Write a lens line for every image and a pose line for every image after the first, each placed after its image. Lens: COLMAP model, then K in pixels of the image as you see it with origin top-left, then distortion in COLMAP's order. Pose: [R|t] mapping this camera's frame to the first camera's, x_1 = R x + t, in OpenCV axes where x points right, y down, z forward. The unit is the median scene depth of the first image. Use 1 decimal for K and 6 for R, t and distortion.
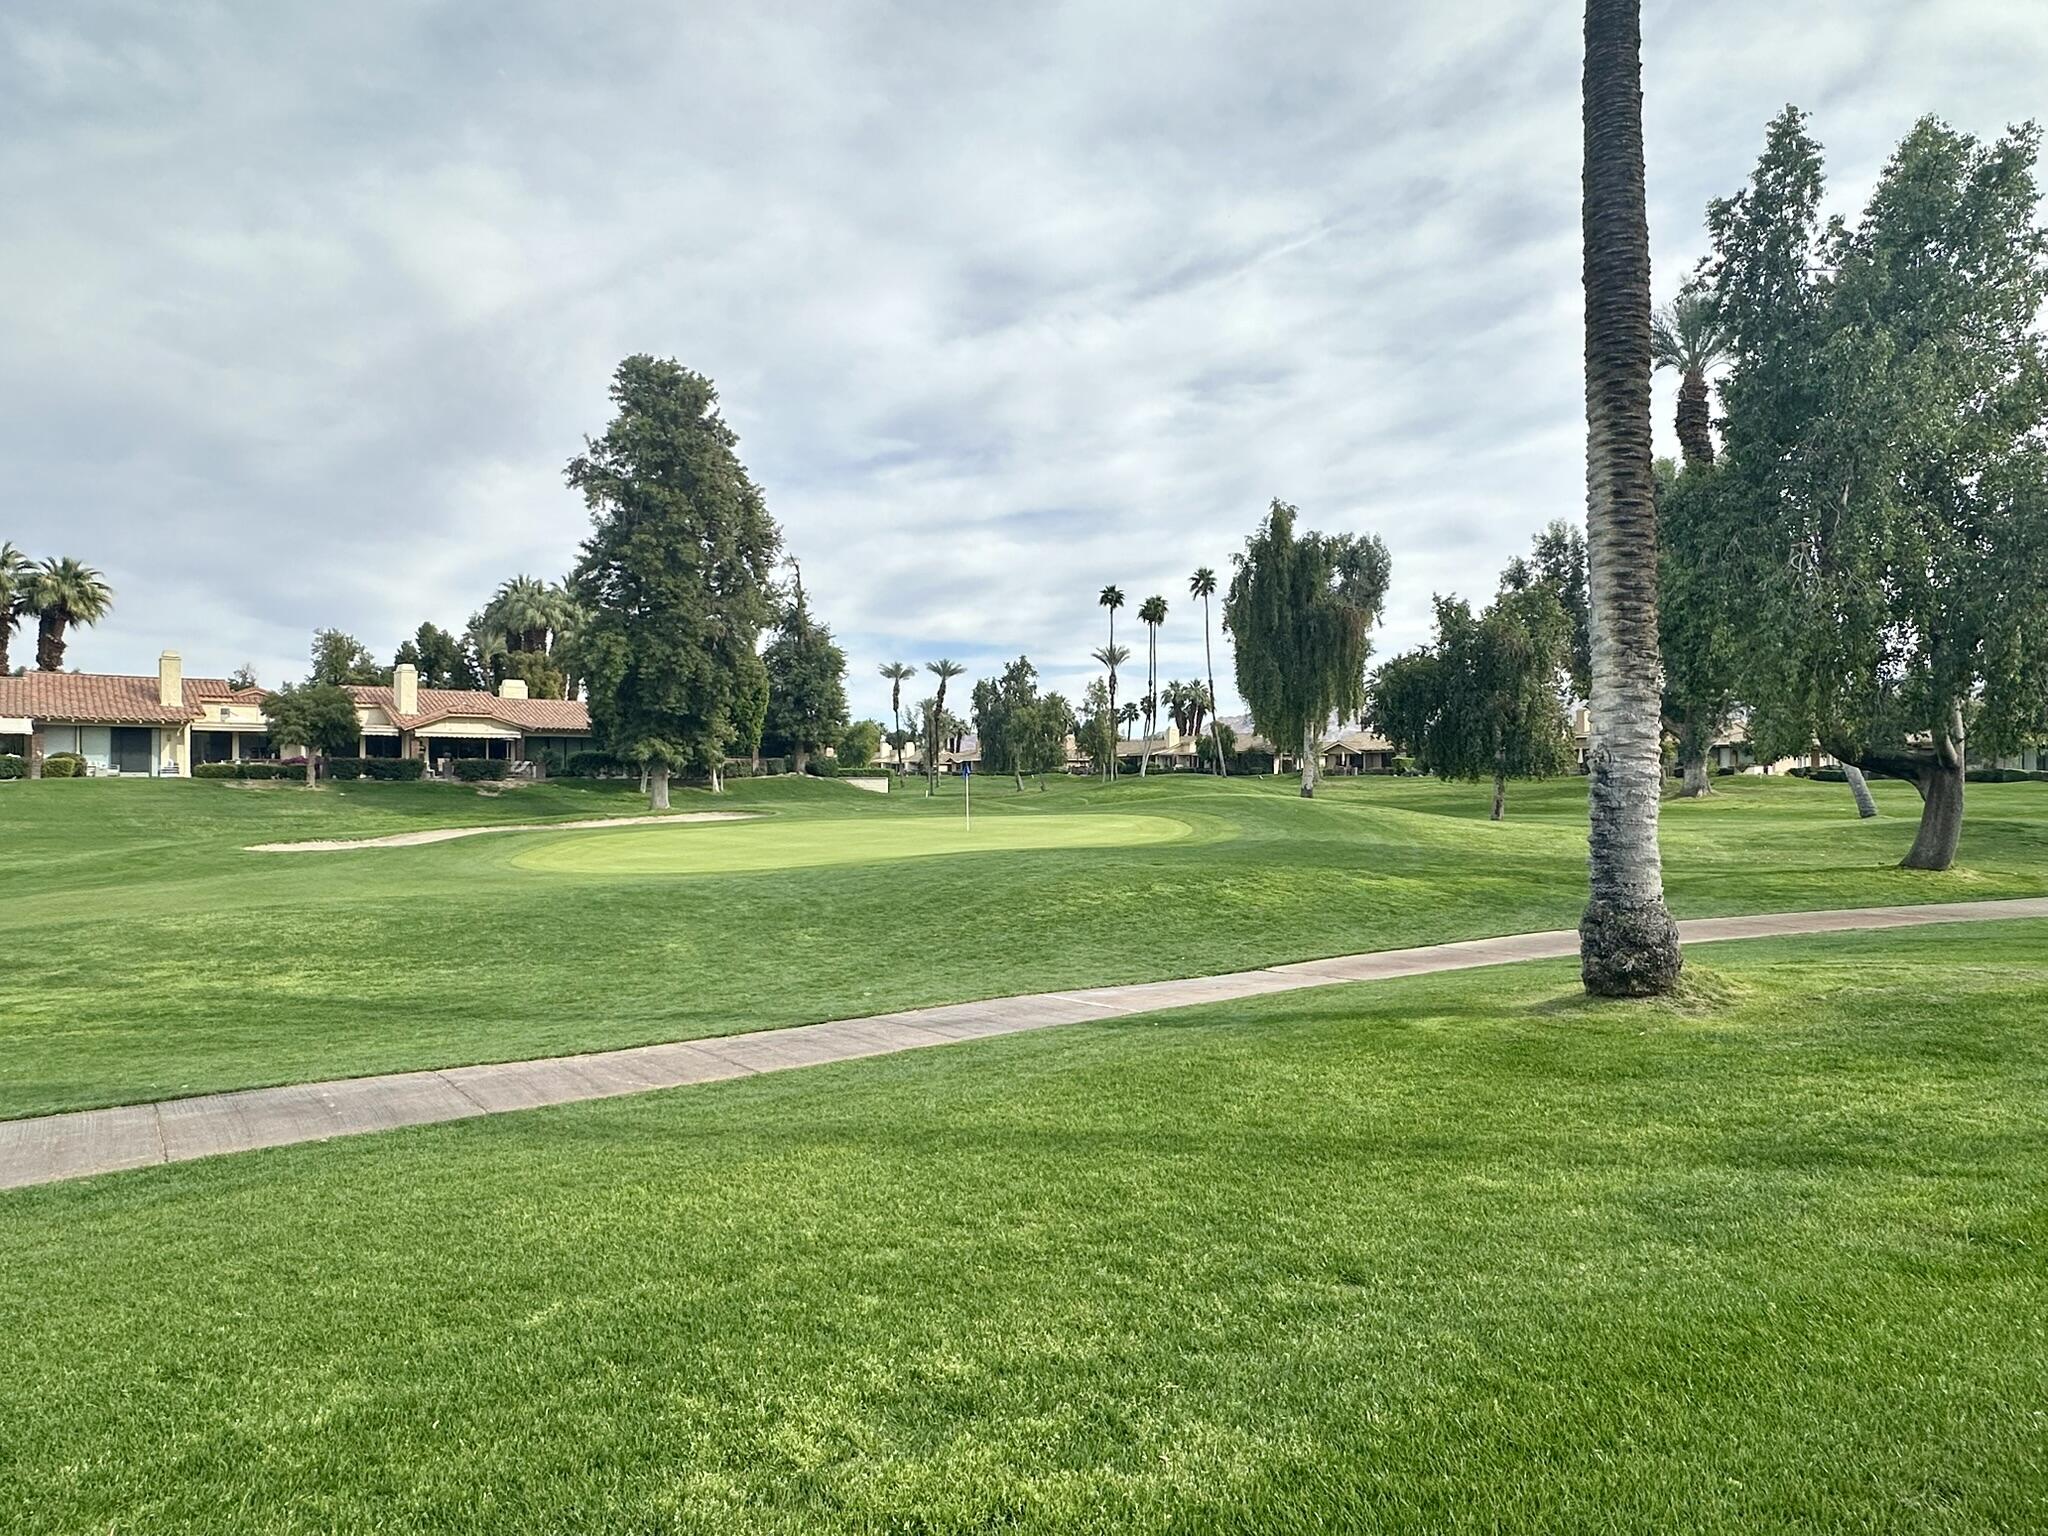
lens RADIAL K [[1137.6, 0, 1022.4], [0, 1137.6, 774.8], [0, 0, 1]] dist [0.001640, -0.003421]
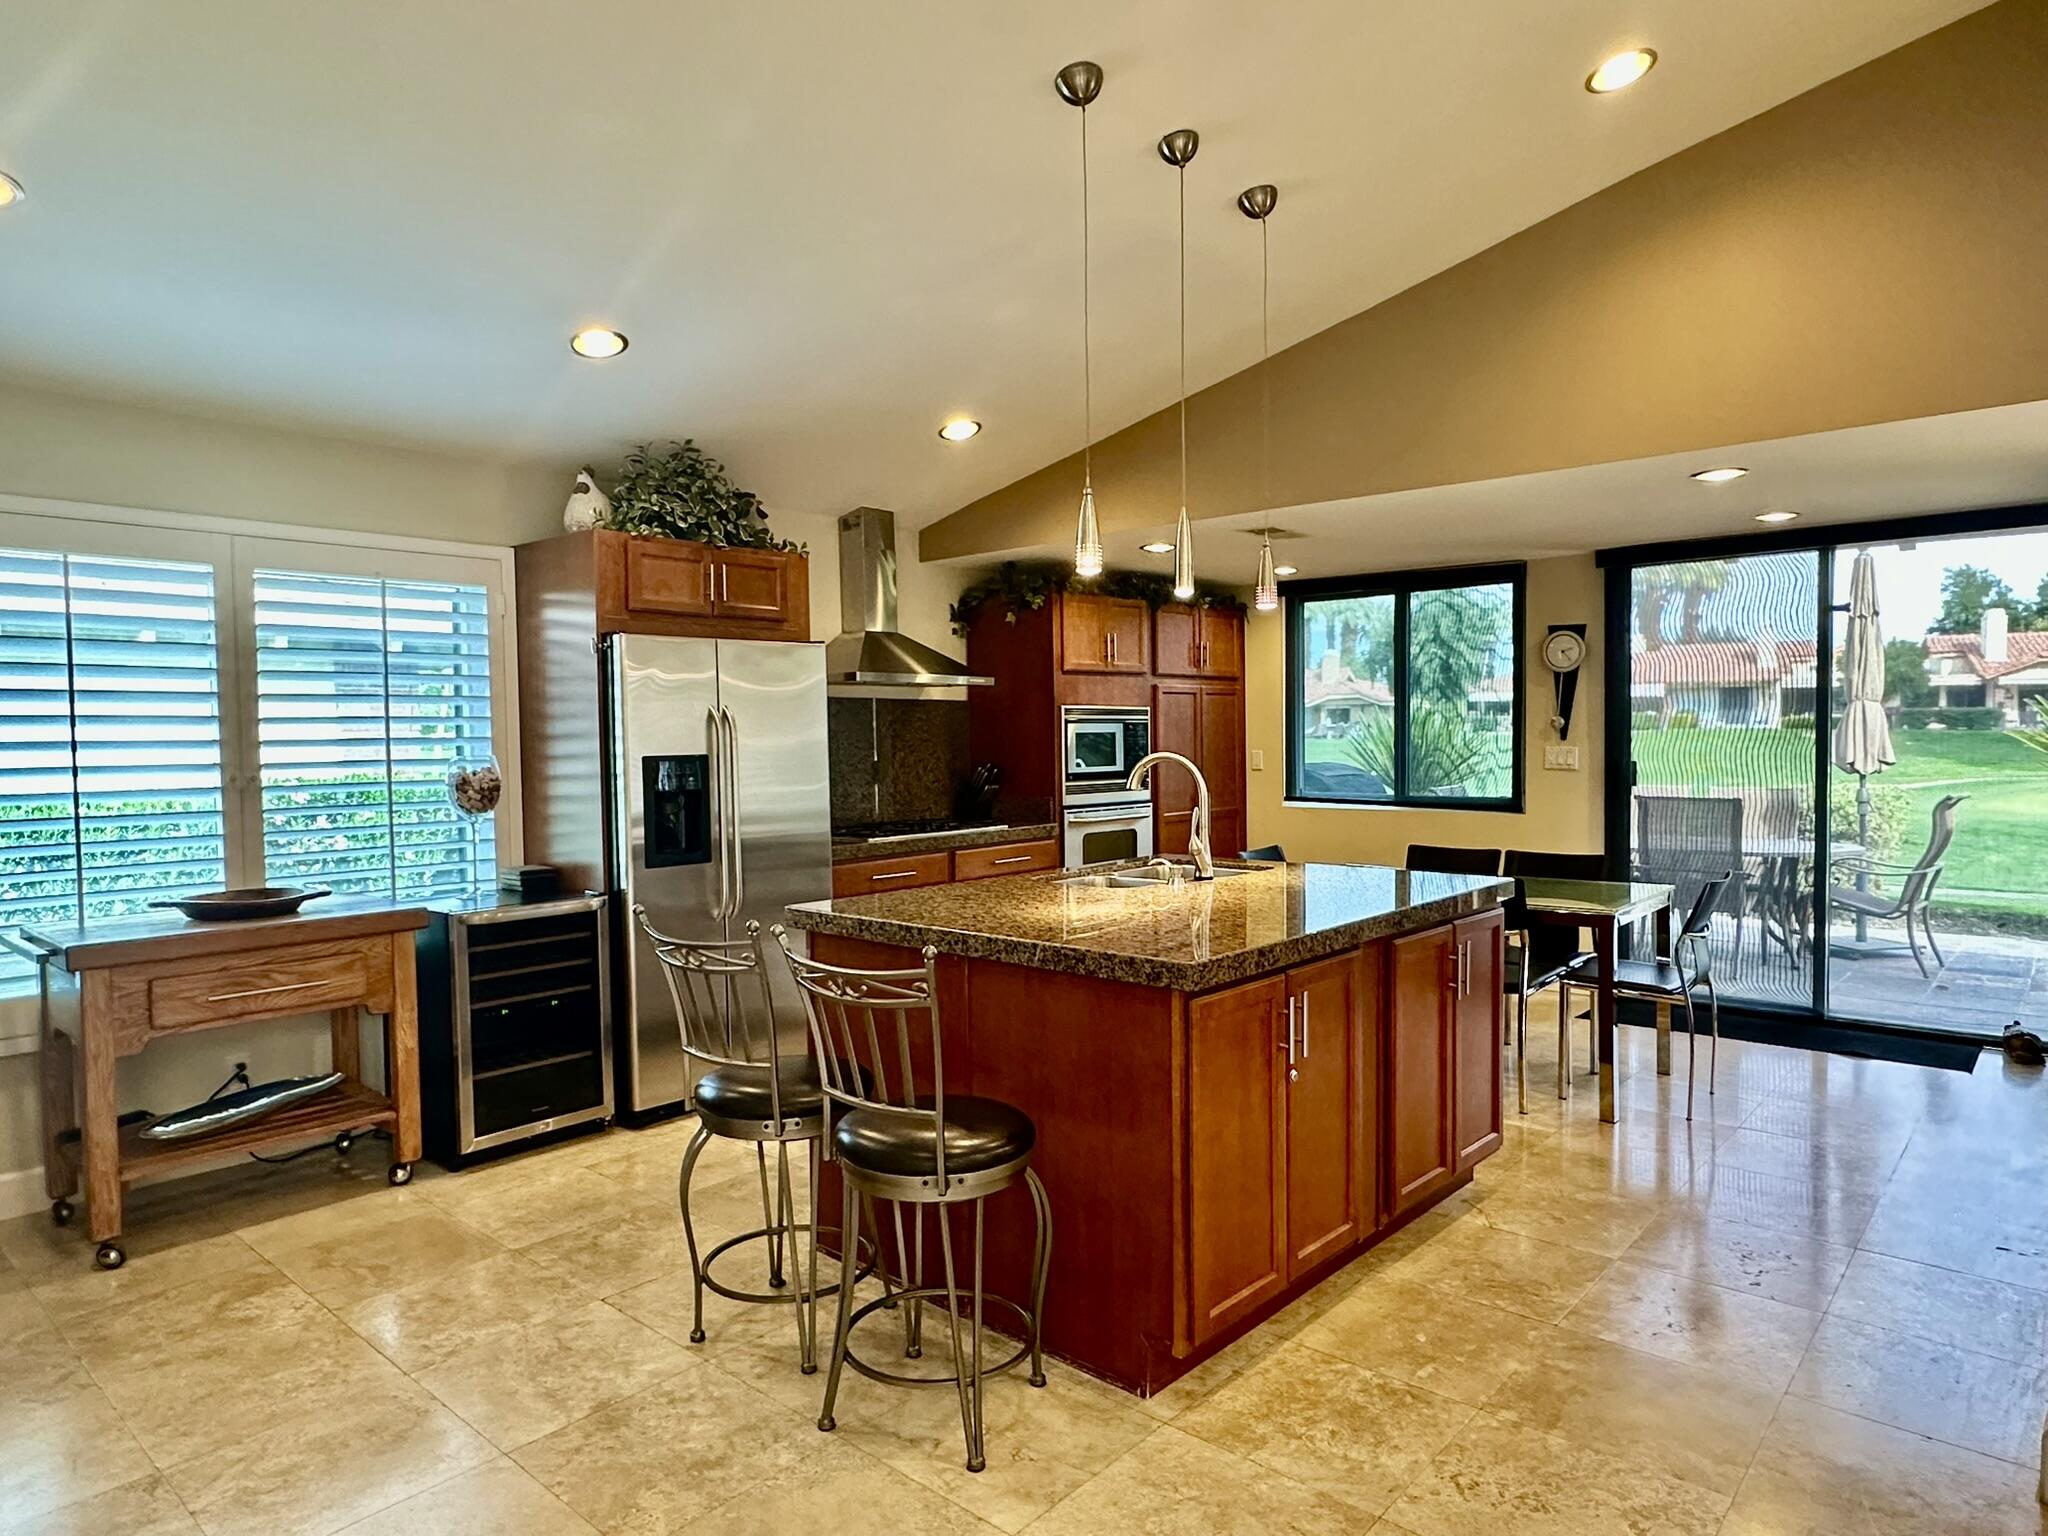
lens RADIAL K [[1233.5, 0, 1019.6], [0, 1233.5, 777.1], [0, 0, 1]] dist [0.000752, -0.001604]
pose [[0.346298, 0.030610, -0.937625, 0.169576], [0.010377, 0.999281, 0.036455, -0.001434], [0.938067, -0.022354, 0.345731, -0.156049]]
